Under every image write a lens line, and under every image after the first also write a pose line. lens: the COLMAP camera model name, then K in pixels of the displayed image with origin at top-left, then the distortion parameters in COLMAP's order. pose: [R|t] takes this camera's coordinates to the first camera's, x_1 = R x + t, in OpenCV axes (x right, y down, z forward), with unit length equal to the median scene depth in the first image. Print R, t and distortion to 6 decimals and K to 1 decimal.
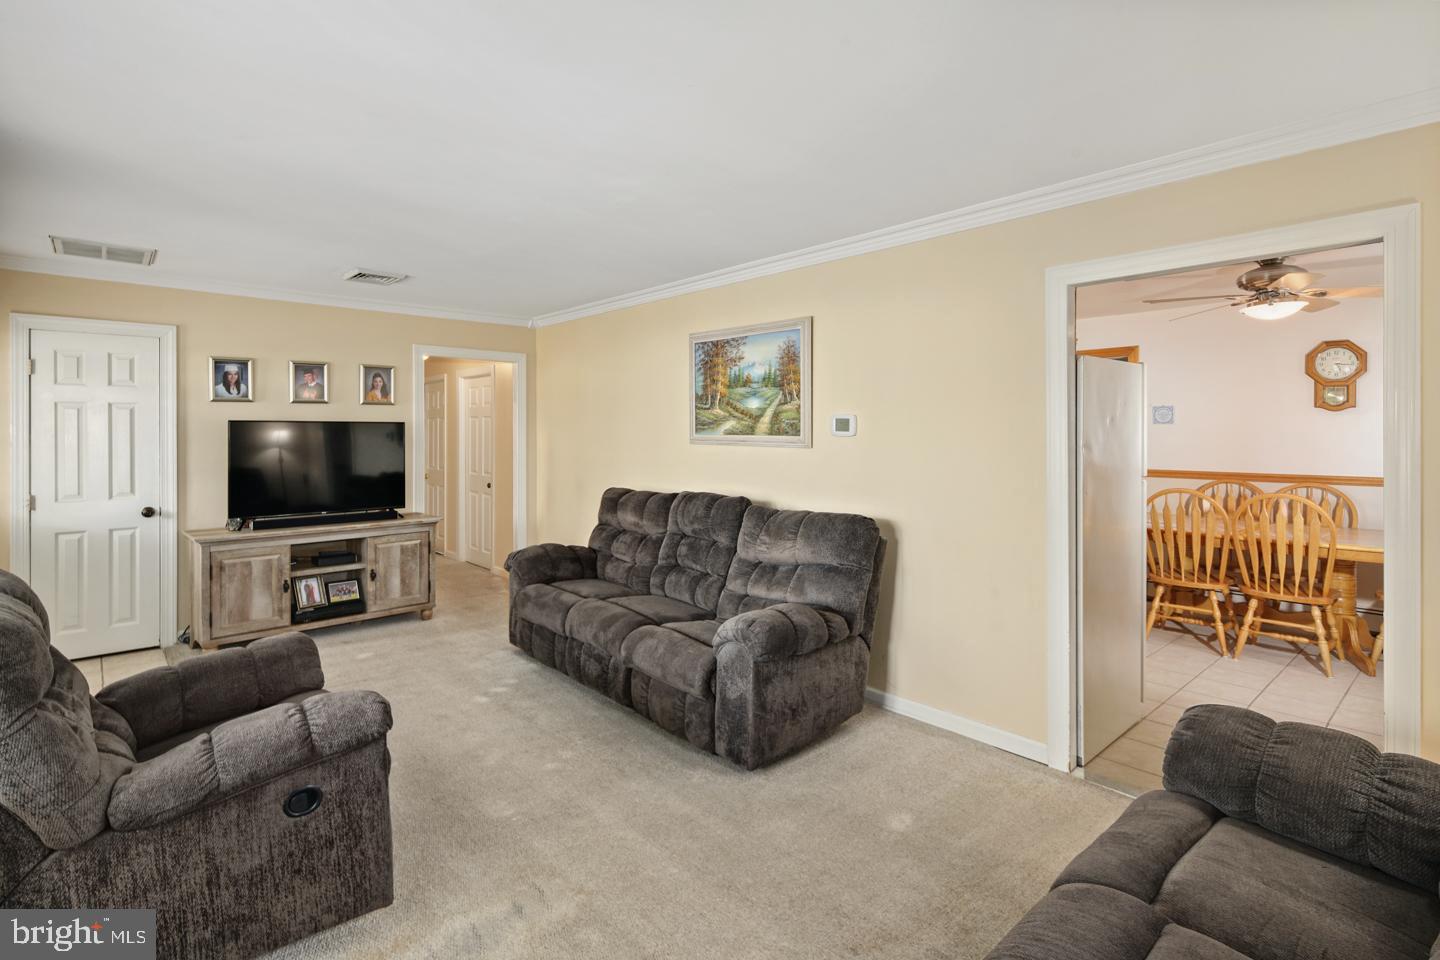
lens RADIAL K [[729.3, 0, 737.6], [0, 729.3, 438.7], [0, 0, 1]] dist [0.000432, -0.002156]
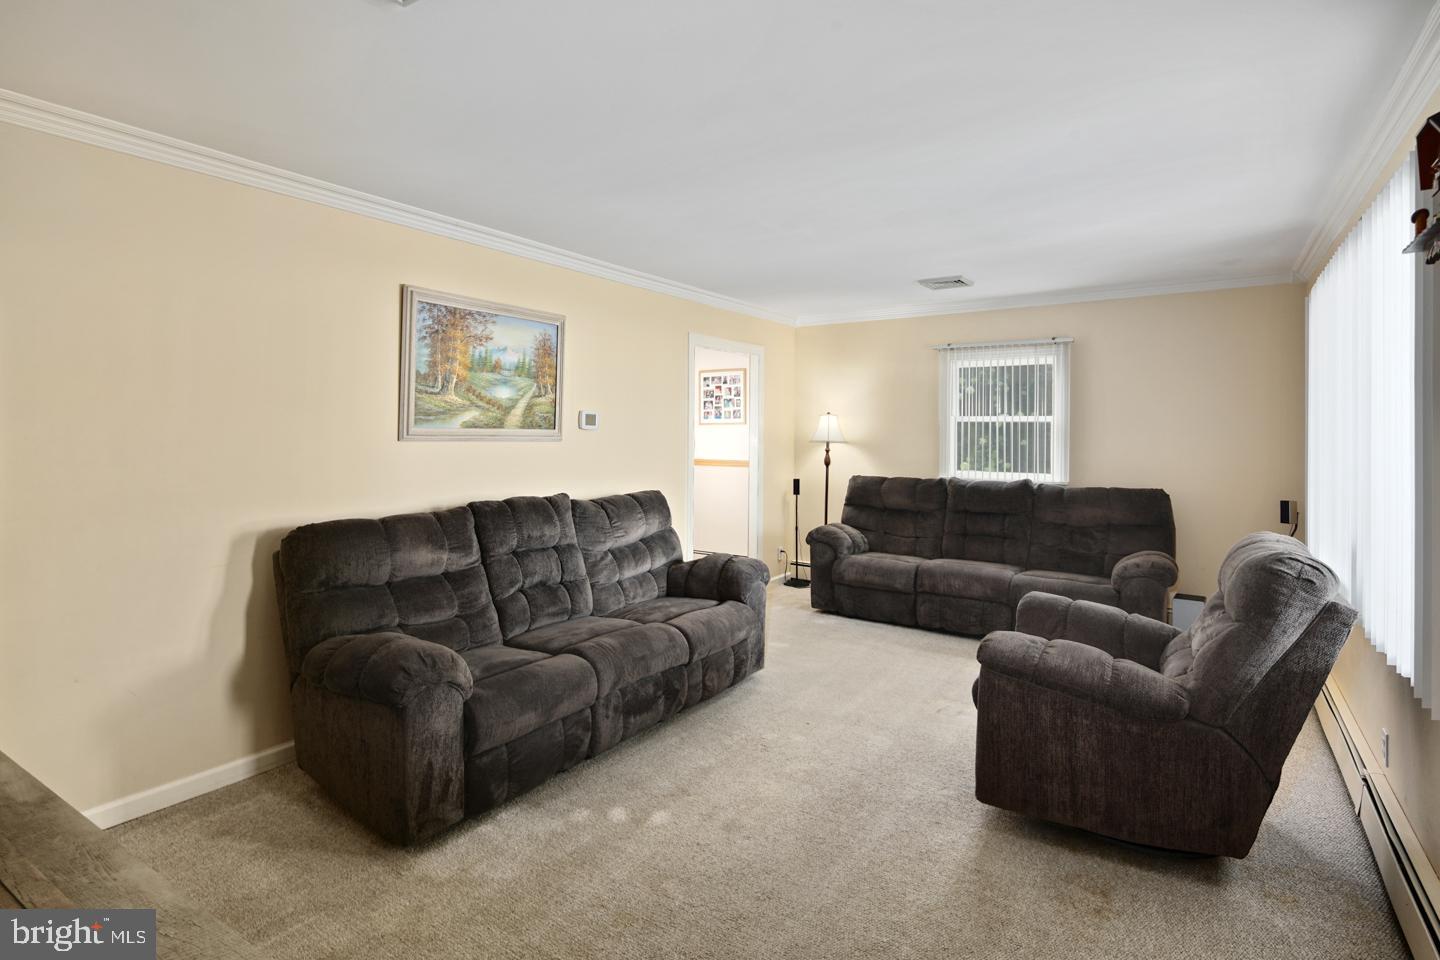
lens RADIAL K [[729.3, 0, 665.4], [0, 729.3, 435.3], [0, 0, 1]] dist [0.000432, -0.002156]
pose [[-0.204903, -0.018684, 0.978604, -0.886020], [-0.007076, 0.999820, 0.017608, -0.013681], [-0.978757, -0.003317, -0.204998, 0.988468]]
